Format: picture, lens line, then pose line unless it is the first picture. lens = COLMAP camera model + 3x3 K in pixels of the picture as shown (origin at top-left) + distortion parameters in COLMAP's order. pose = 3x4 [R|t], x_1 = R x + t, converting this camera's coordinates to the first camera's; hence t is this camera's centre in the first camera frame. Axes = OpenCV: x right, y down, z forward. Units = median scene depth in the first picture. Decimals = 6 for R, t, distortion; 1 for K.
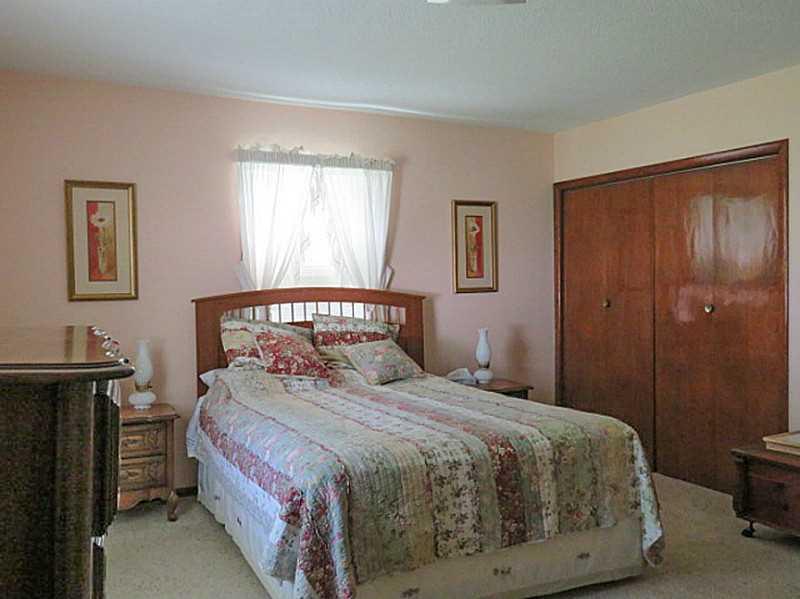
lens RADIAL K [[706.2, 0, 398.6], [0, 706.2, 299.5], [0, 0, 1]] dist [0.000286, 0.006667]
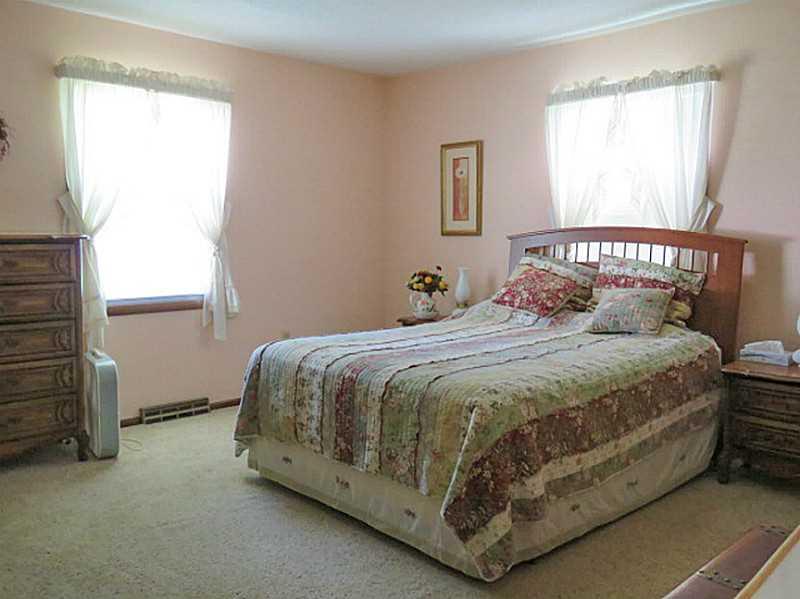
lens RADIAL K [[706.2, 0, 398.2], [0, 706.2, 299.0], [0, 0, 1]] dist [0.000286, 0.006667]
pose [[0.292682, 0.099339, -0.951036, 0.772894], [-0.029766, 0.995053, 0.094777, -0.002128], [0.955746, 0.000569, 0.294191, 0.497850]]
